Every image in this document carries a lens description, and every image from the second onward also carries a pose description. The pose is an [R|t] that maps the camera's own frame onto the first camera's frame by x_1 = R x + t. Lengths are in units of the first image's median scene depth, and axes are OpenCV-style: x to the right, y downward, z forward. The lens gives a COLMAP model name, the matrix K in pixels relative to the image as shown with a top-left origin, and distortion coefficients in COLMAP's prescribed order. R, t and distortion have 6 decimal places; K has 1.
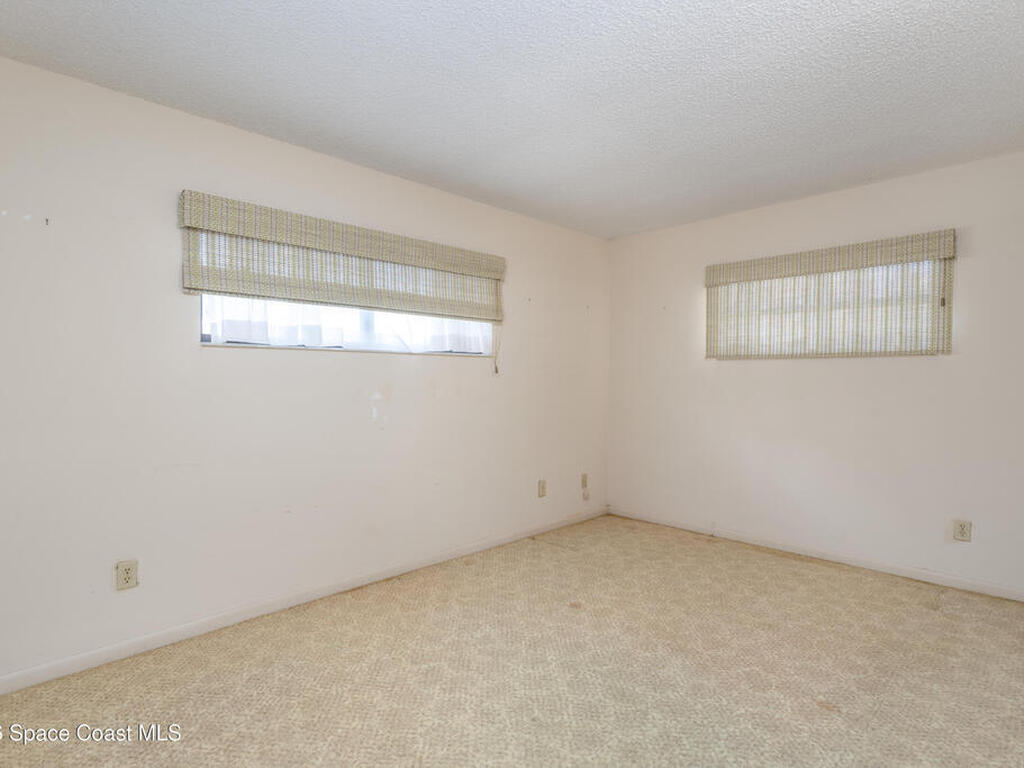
lens RADIAL K [[539.4, 0, 515.4], [0, 539.4, 385.6], [0, 0, 1]] dist [-0.000986, 0.000320]
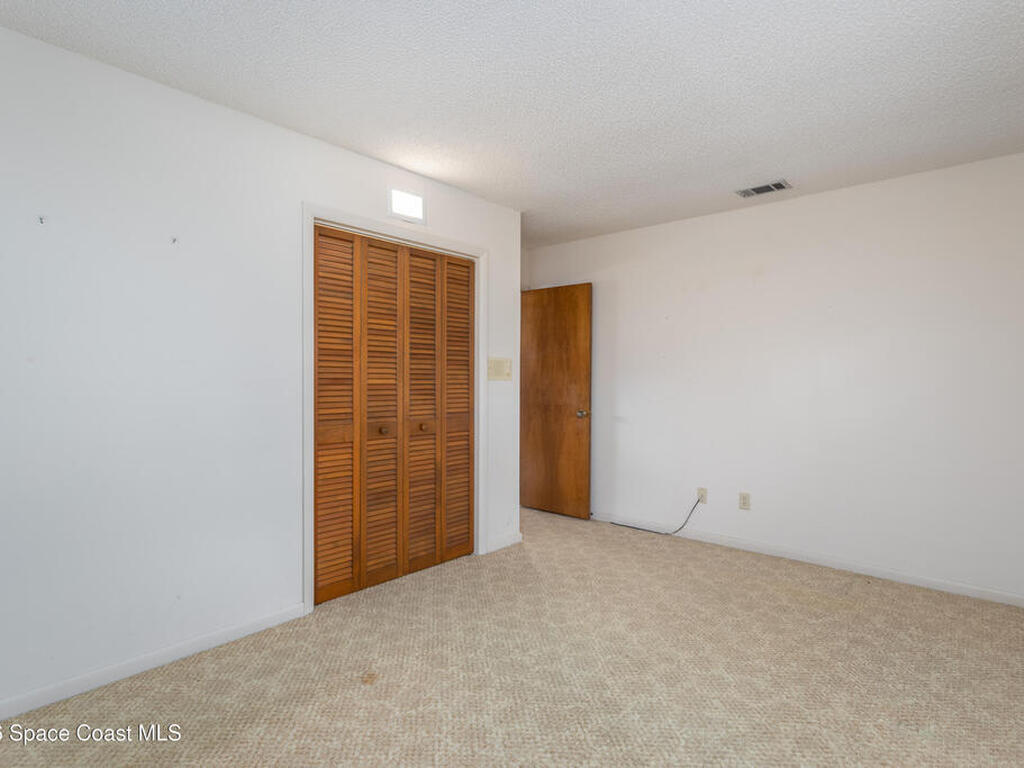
lens RADIAL K [[539.4, 0, 515.4], [0, 539.4, 385.6], [0, 0, 1]] dist [-0.000986, 0.000320]
pose [[-0.996814, -0.008002, -0.079362, 0.342637], [-0.009510, 0.999781, 0.018647, -0.020595], [0.079195, 0.019342, -0.996671, 1.924861]]
